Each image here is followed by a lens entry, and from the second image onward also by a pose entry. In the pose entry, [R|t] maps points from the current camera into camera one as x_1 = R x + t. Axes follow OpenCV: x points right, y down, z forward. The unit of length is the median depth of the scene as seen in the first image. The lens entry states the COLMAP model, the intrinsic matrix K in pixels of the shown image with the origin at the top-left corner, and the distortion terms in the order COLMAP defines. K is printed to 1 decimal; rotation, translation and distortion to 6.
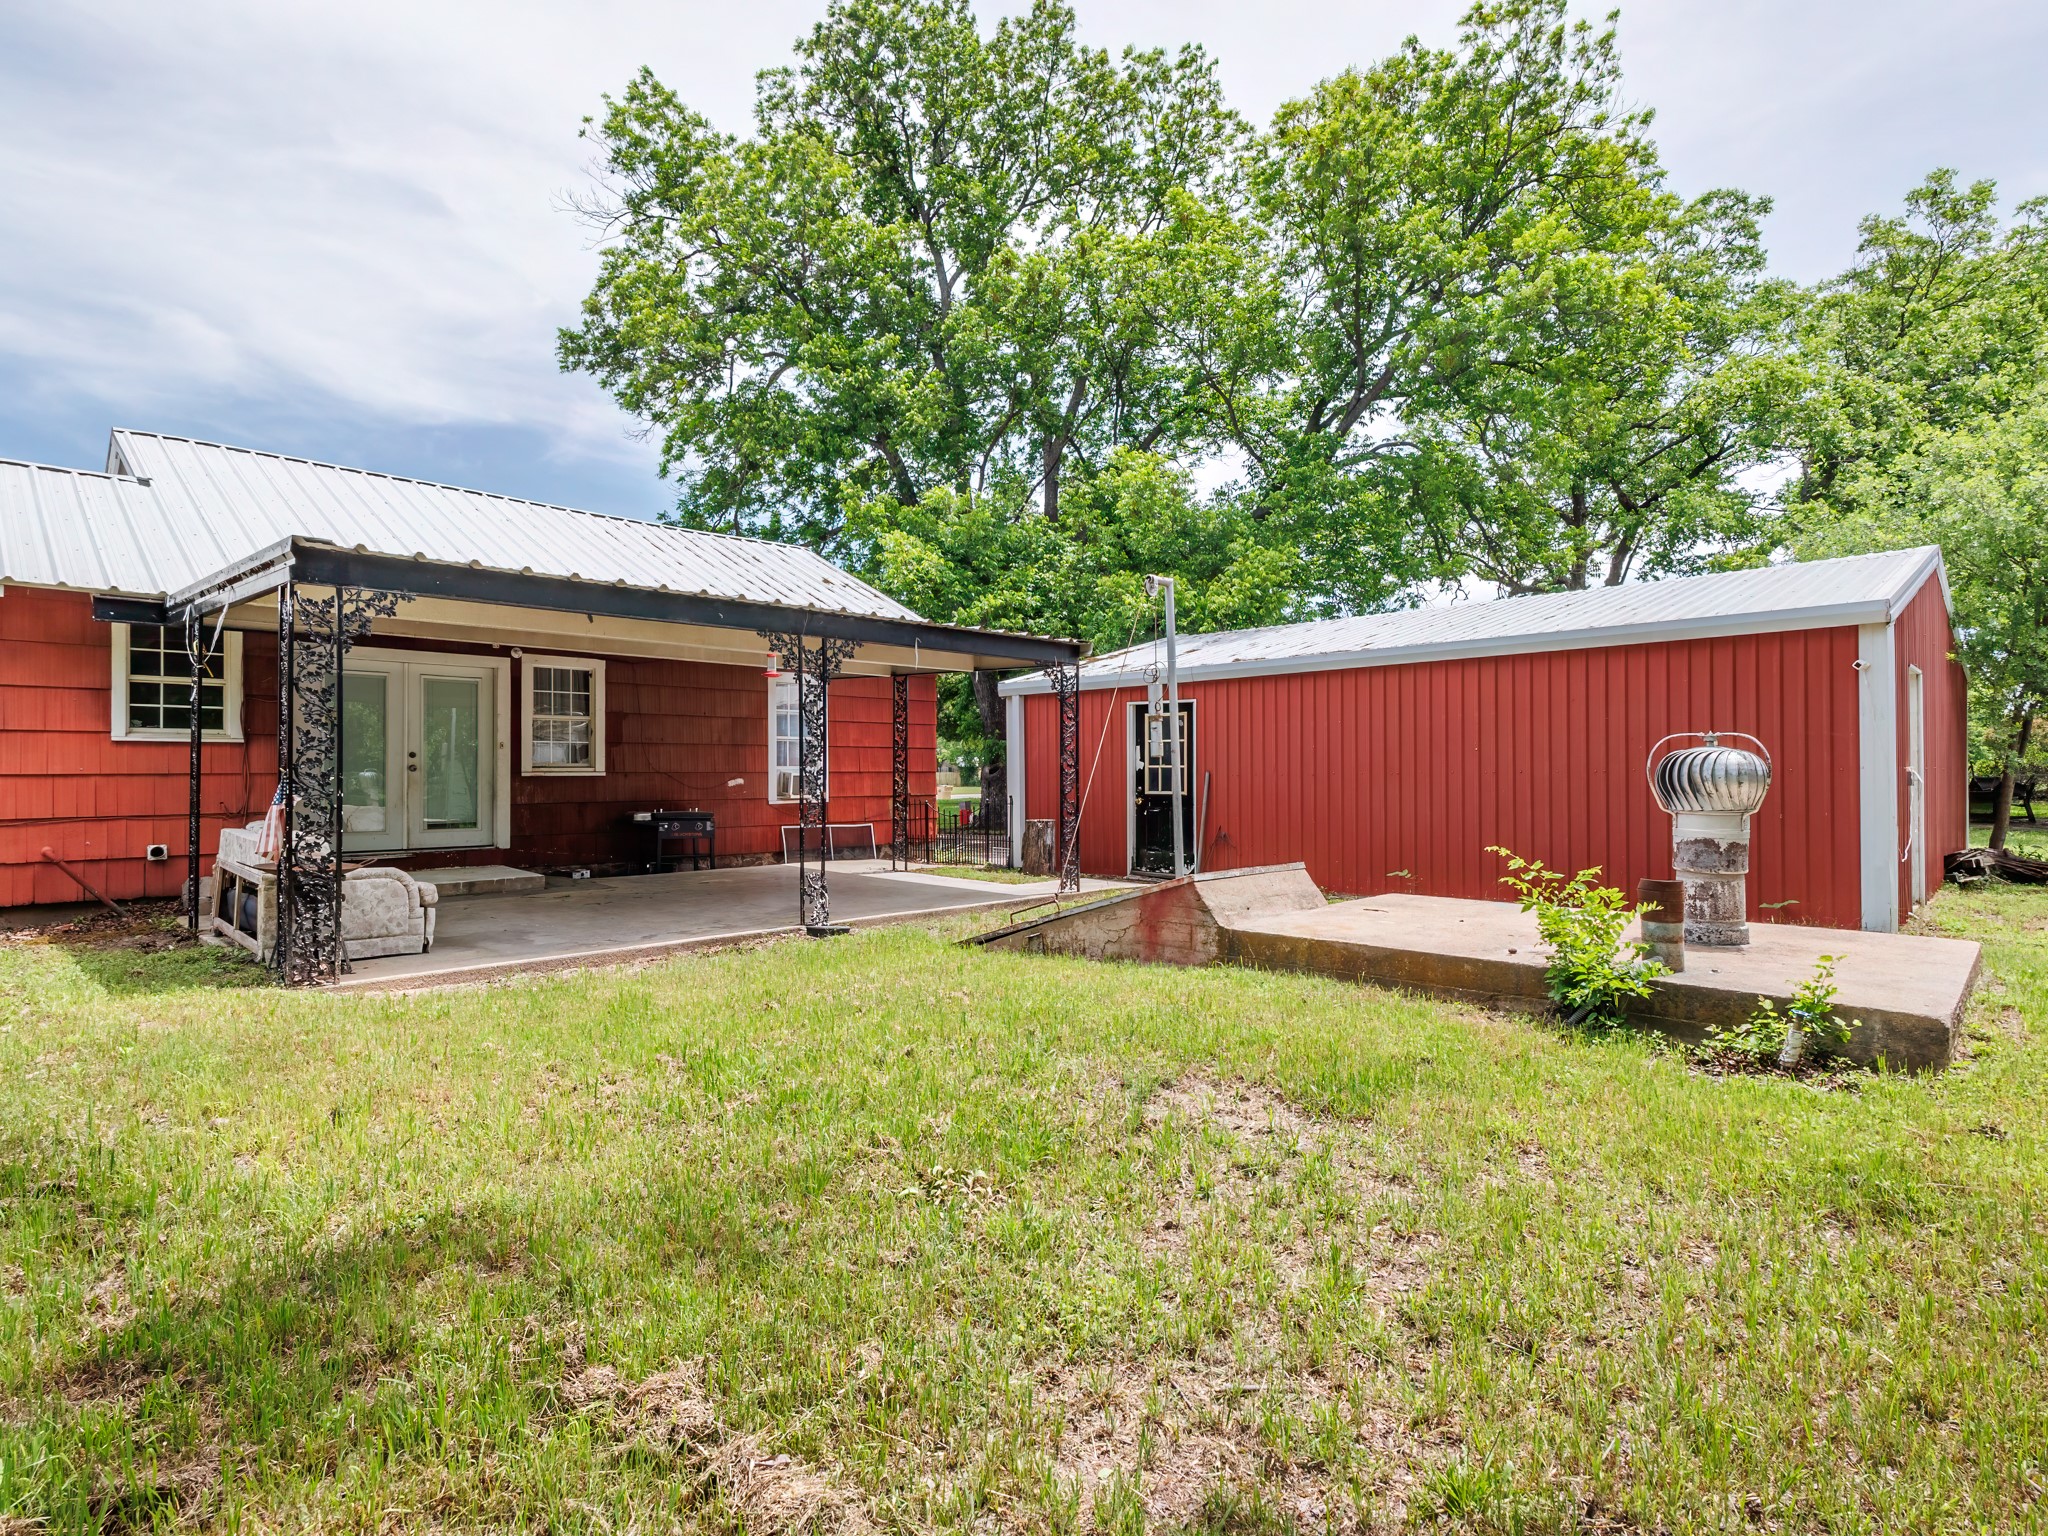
lens RADIAL K [[1051.8, 0, 1028.5], [0, 1051.8, 760.8], [0, 0, 1]] dist [0.002249, 0.000193]
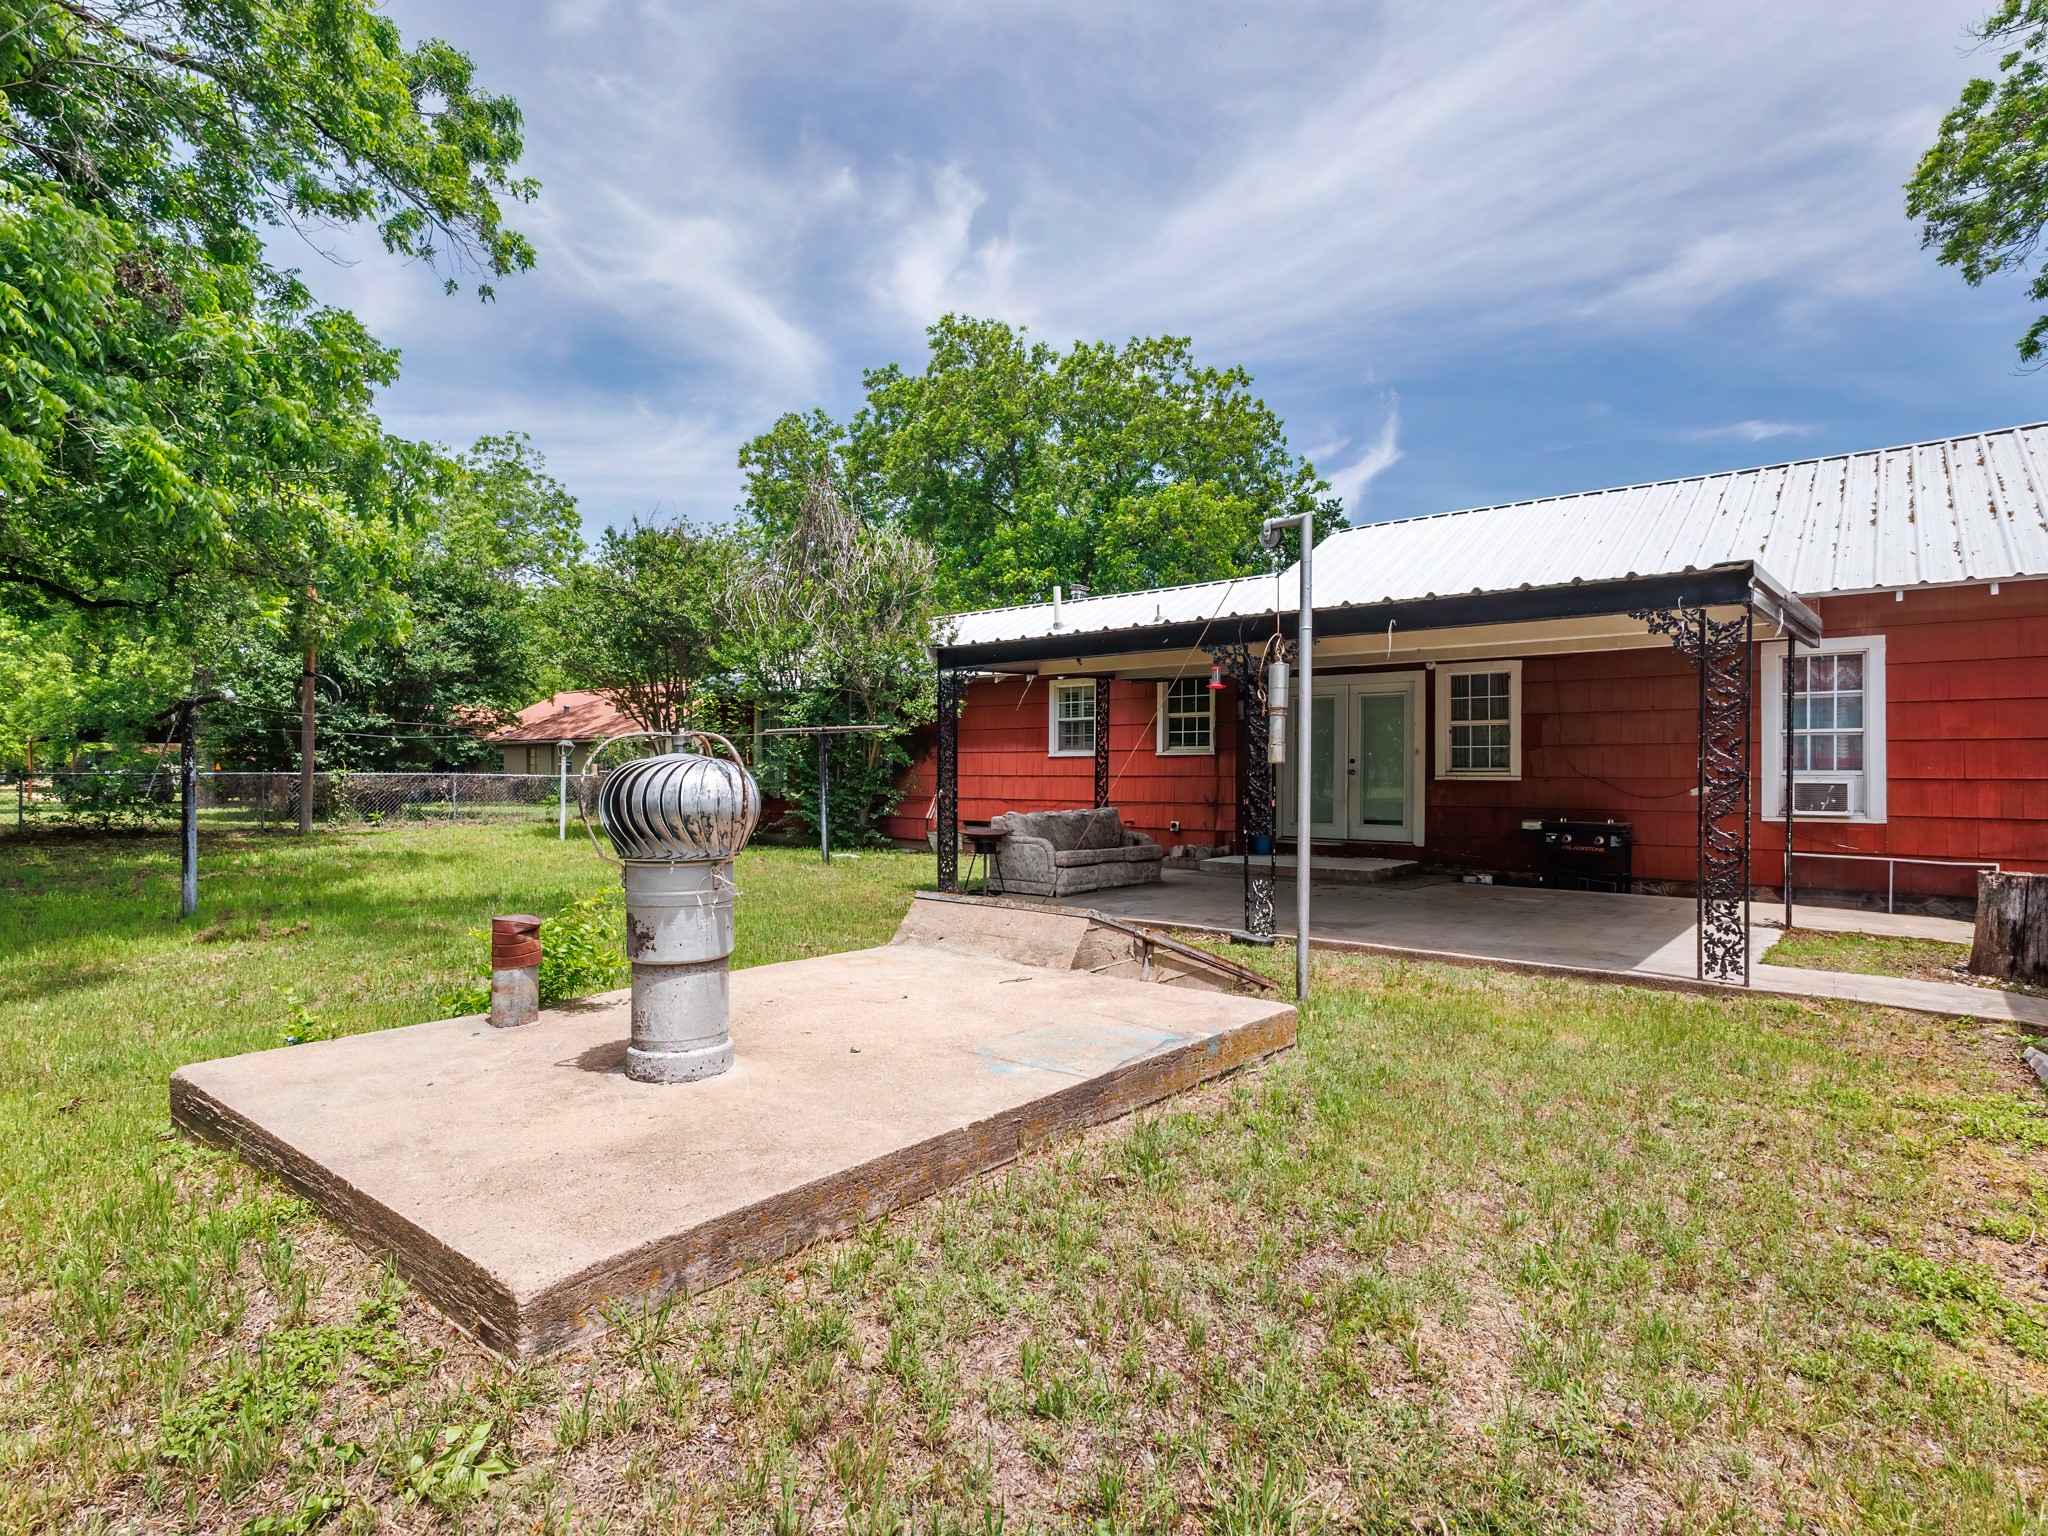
lens RADIAL K [[1051.8, 0, 1028.5], [0, 1051.8, 760.8], [0, 0, 1]] dist [0.002249, 0.000193]
pose [[0.084909, -0.005929, -0.996371, 0.633278], [0.008269, 0.999952, -0.005246, -0.003188], [0.996354, -0.007794, 0.084954, 0.582627]]
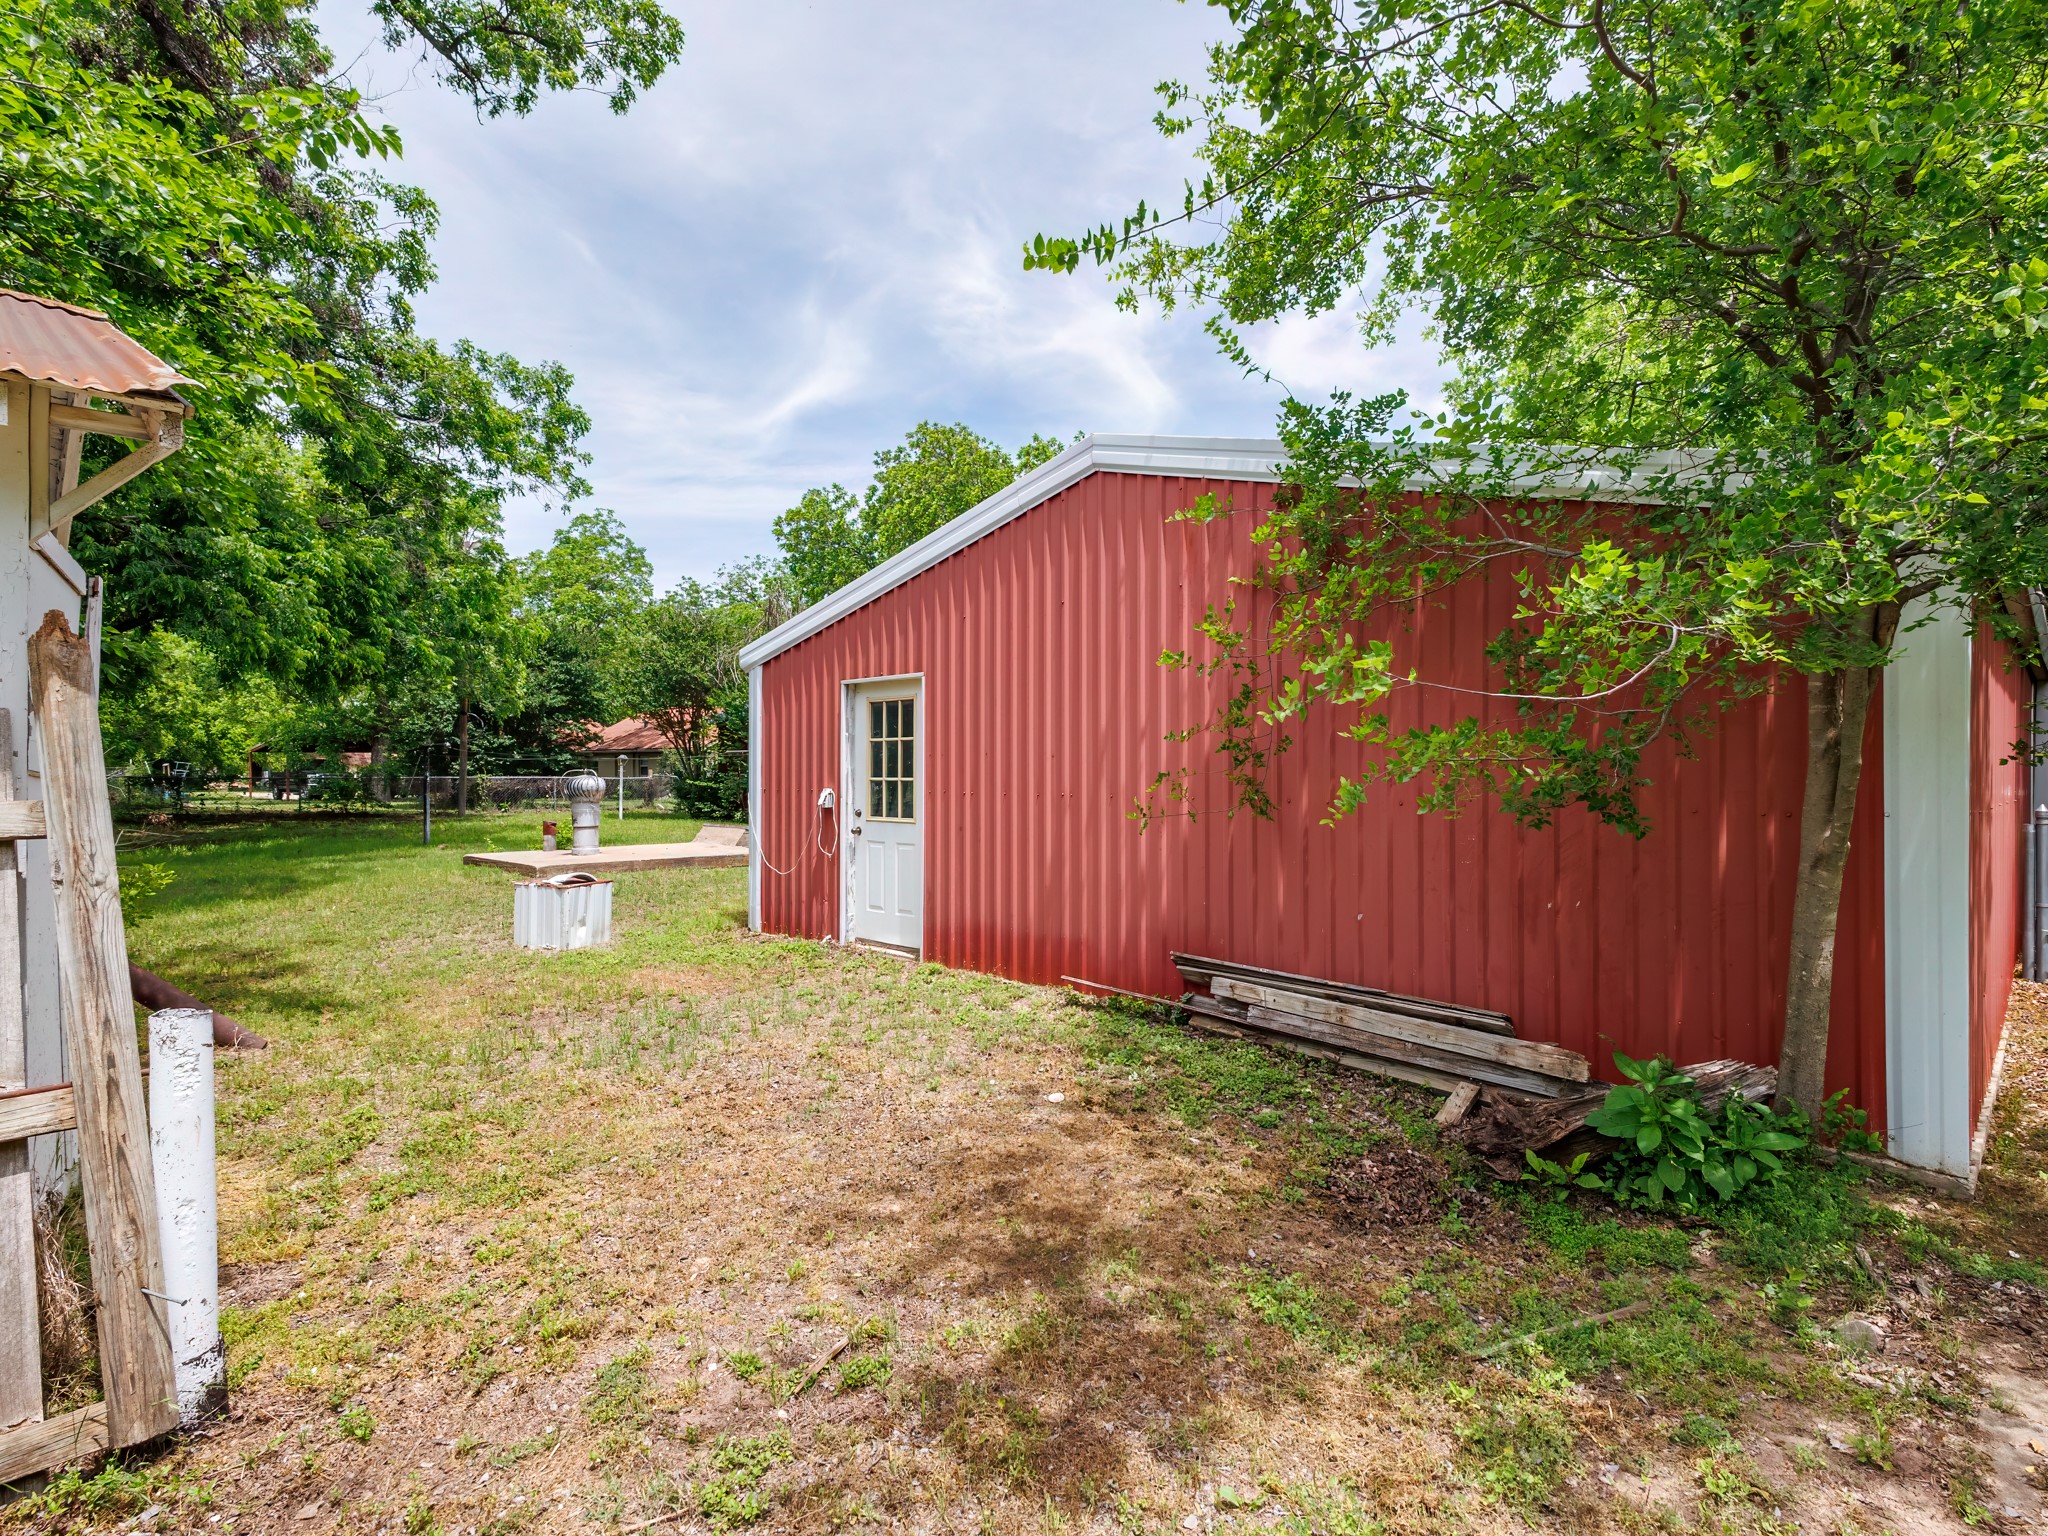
lens RADIAL K [[1051.8, 0, 1028.5], [0, 1051.8, 760.8], [0, 0, 1]] dist [0.002249, 0.000193]
pose [[0.000137, -0.005470, -0.999985, 1.561706], [0.012146, 0.999911, -0.005468, -0.011213], [0.999926, -0.012145, 0.000203, 1.022439]]
